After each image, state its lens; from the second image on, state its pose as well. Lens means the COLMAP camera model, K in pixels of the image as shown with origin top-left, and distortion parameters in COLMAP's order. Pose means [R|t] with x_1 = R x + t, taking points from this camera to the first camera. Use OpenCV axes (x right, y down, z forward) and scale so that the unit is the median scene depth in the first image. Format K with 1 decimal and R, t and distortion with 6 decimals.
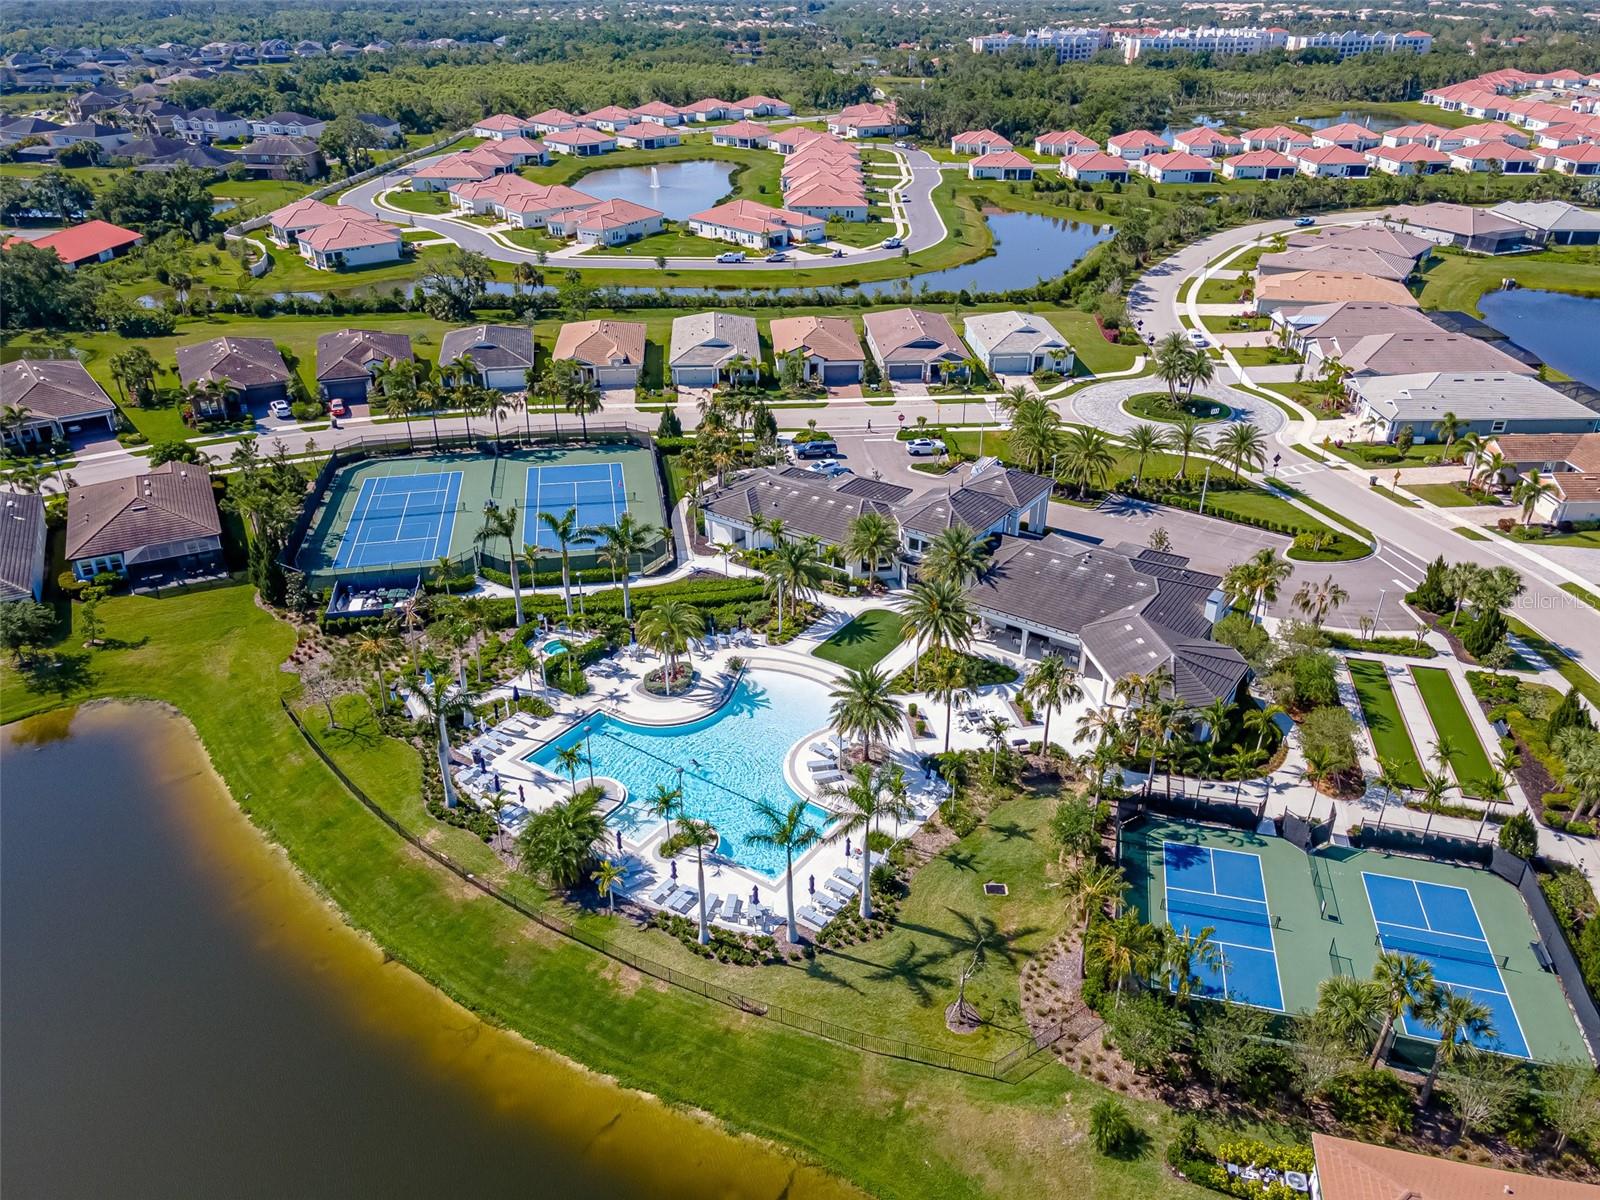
lens RADIAL K [[1160.4, 0, 805.3], [0, 1160.4, 602.9], [0, 0, 1]] dist [0.026762, 0.013726]
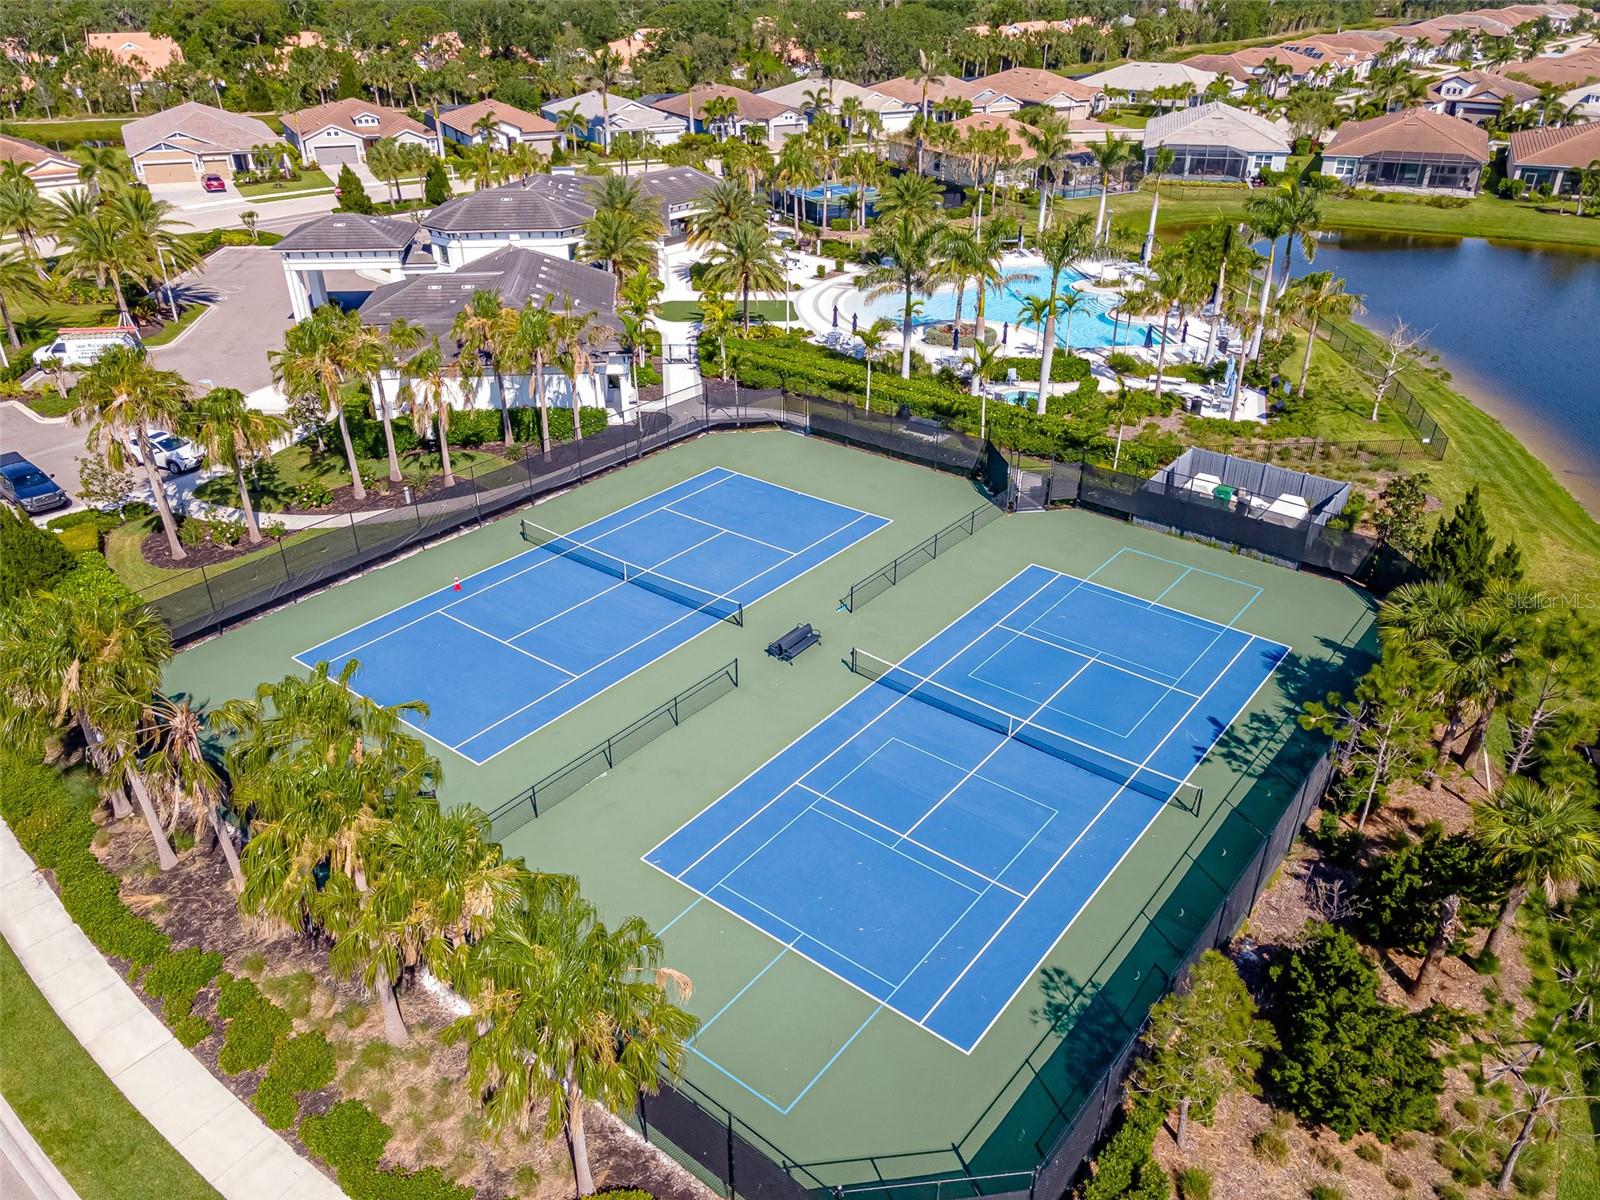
lens RADIAL K [[1160.4, 0, 805.3], [0, 1160.4, 602.9], [0, 0, 1]] dist [0.026762, 0.013726]
pose [[-0.663035, -0.368471, 0.651624, -0.500389], [0.347313, 0.619695, 0.703812, -0.336728], [-0.663143, 0.692970, -0.282904, 1.102742]]
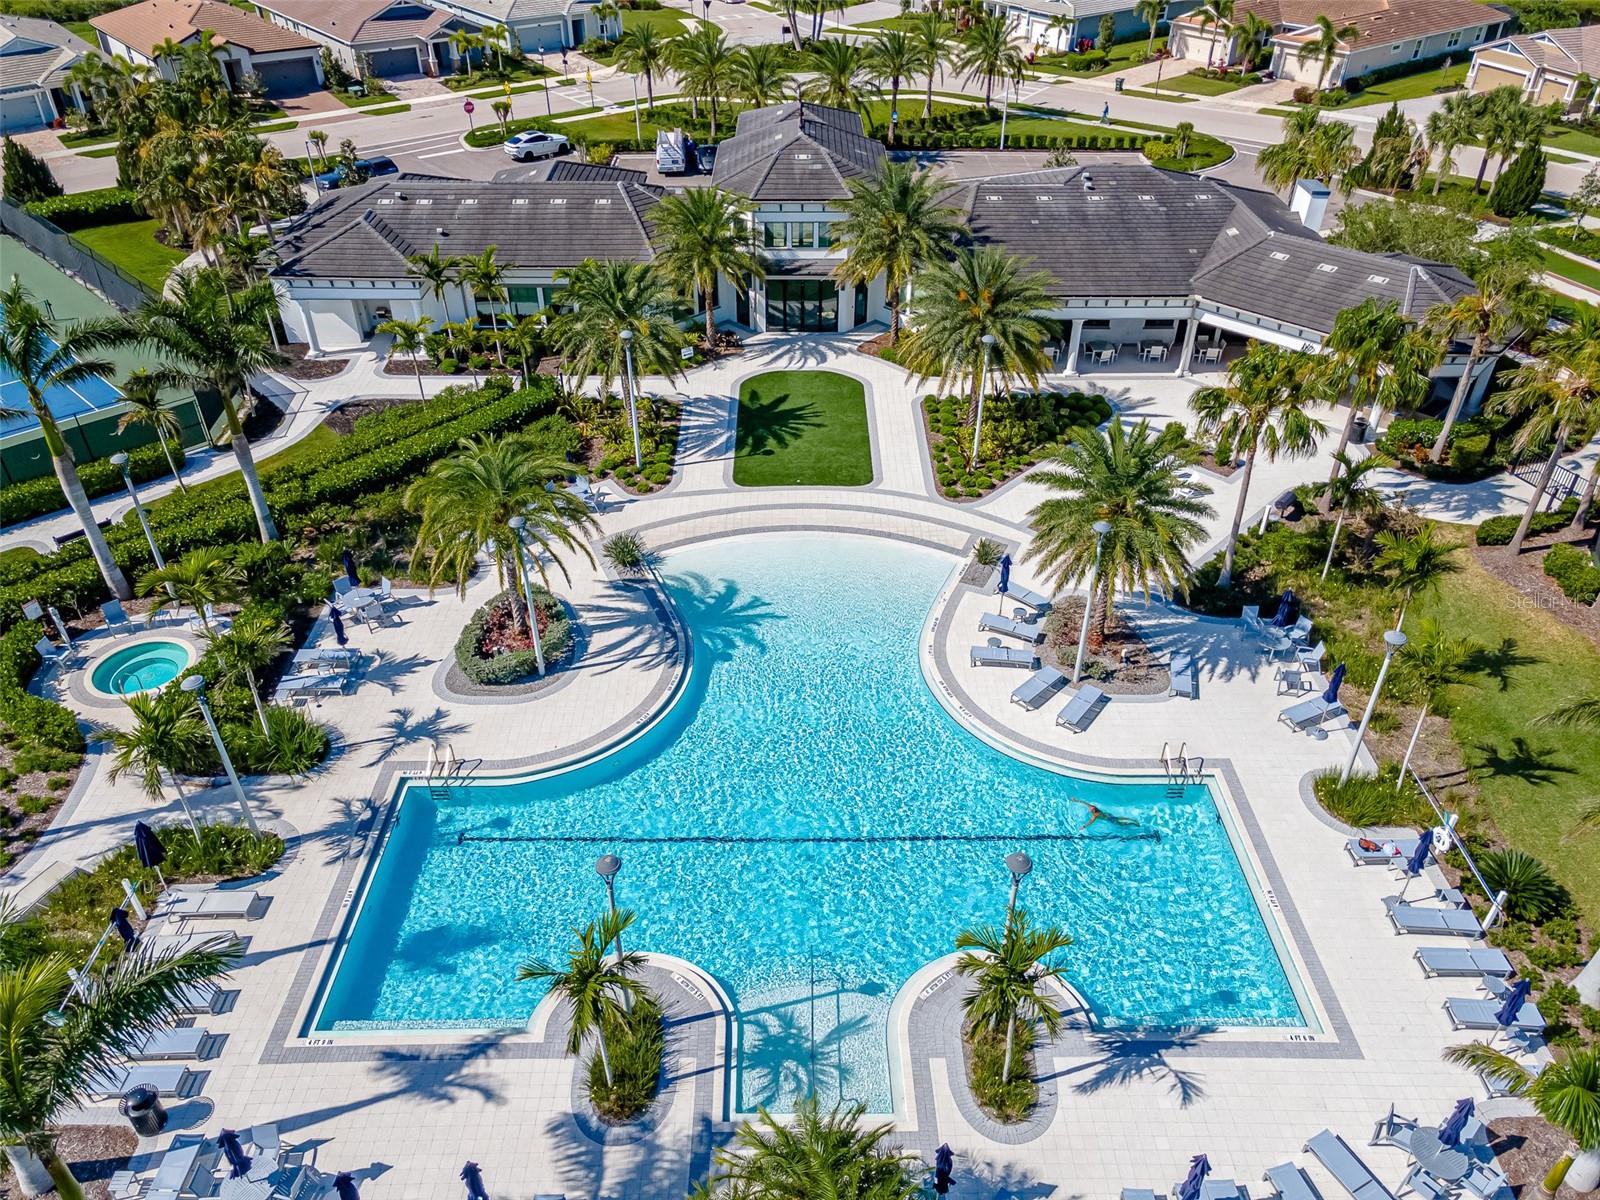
lens RADIAL K [[1141.3, 0, 801.7], [0, 1141.3, 601.6], [0, 0, 1]] dist [0.068725, -0.034478]
pose [[0.815055, -0.342457, 0.467341, -0.166651], [0.273577, 0.938512, 0.210596, -0.001453], [-0.510726, -0.043794, 0.858628, 0.467665]]
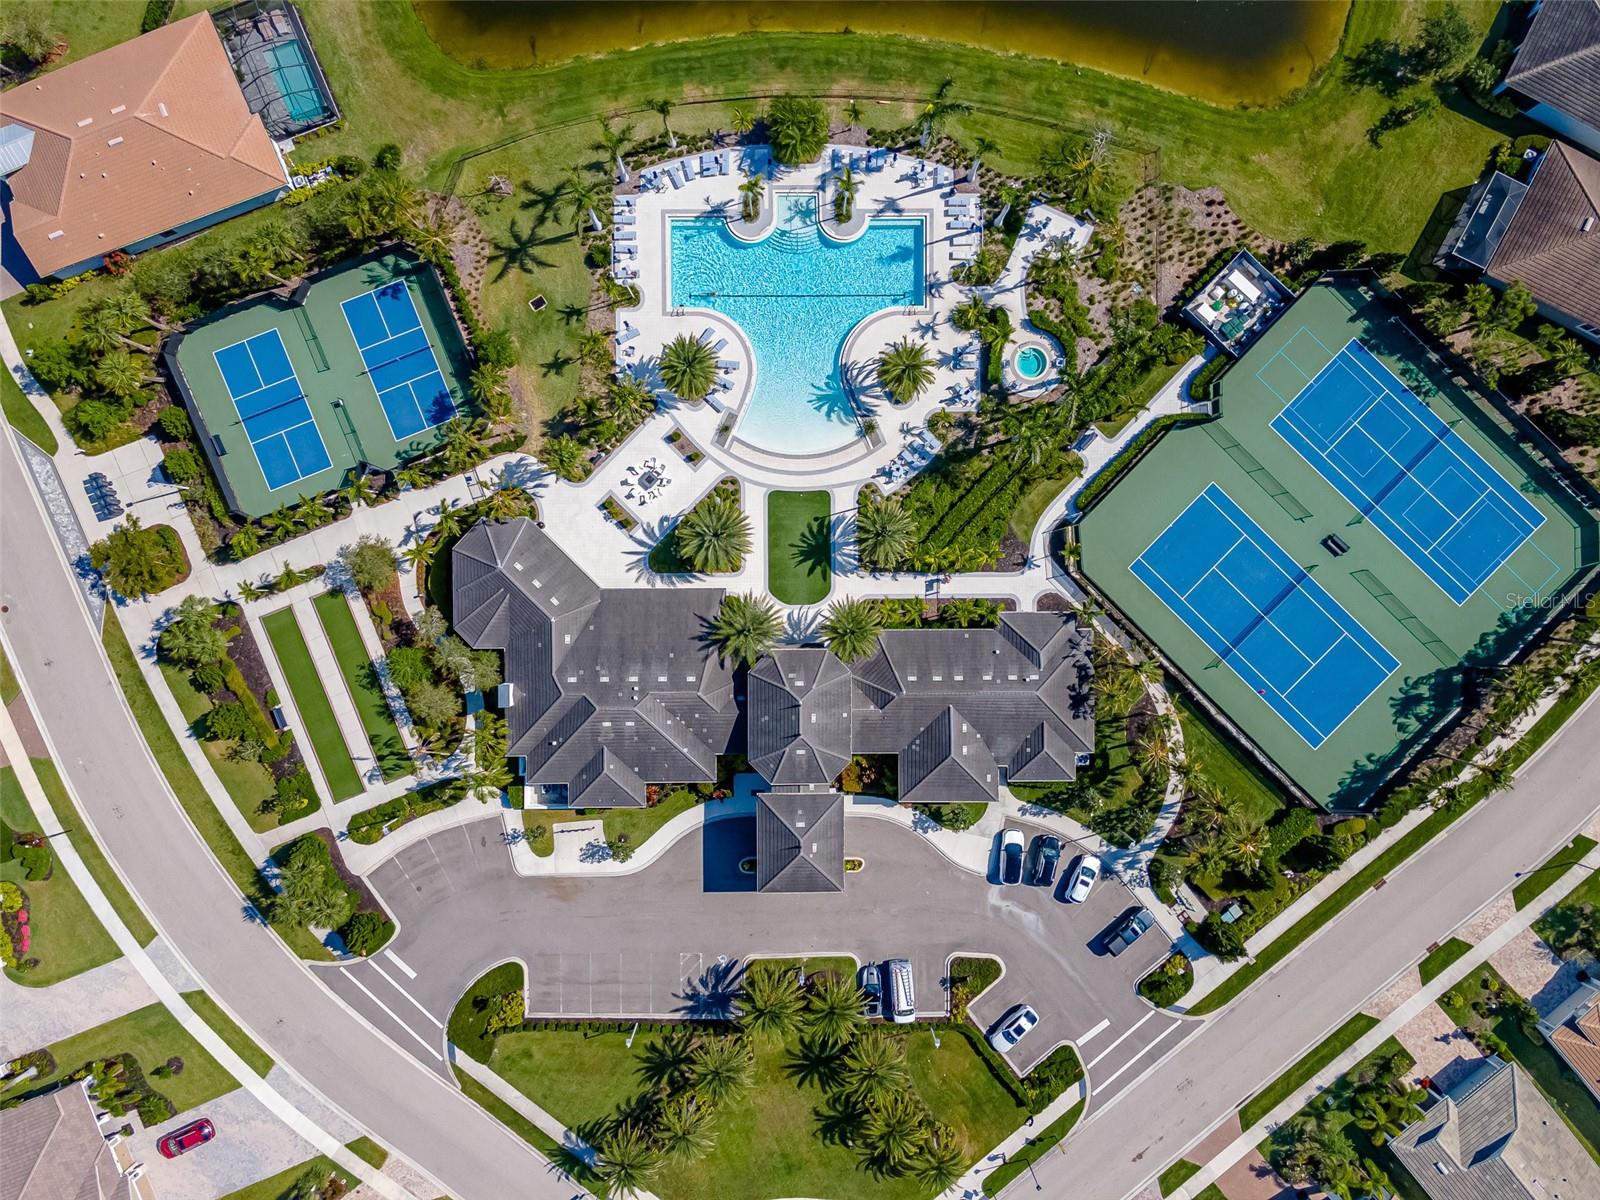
lens RADIAL K [[1160.4, 0, 805.3], [0, 1160.4, 602.9], [0, 0, 1]] dist [0.026762, 0.013726]
pose [[-0.816537, 0.577291, 0.001432, 0.063571], [-0.275463, -0.391800, 0.877845, -0.737371], [0.507333, 0.716399, 0.478942, 0.443822]]
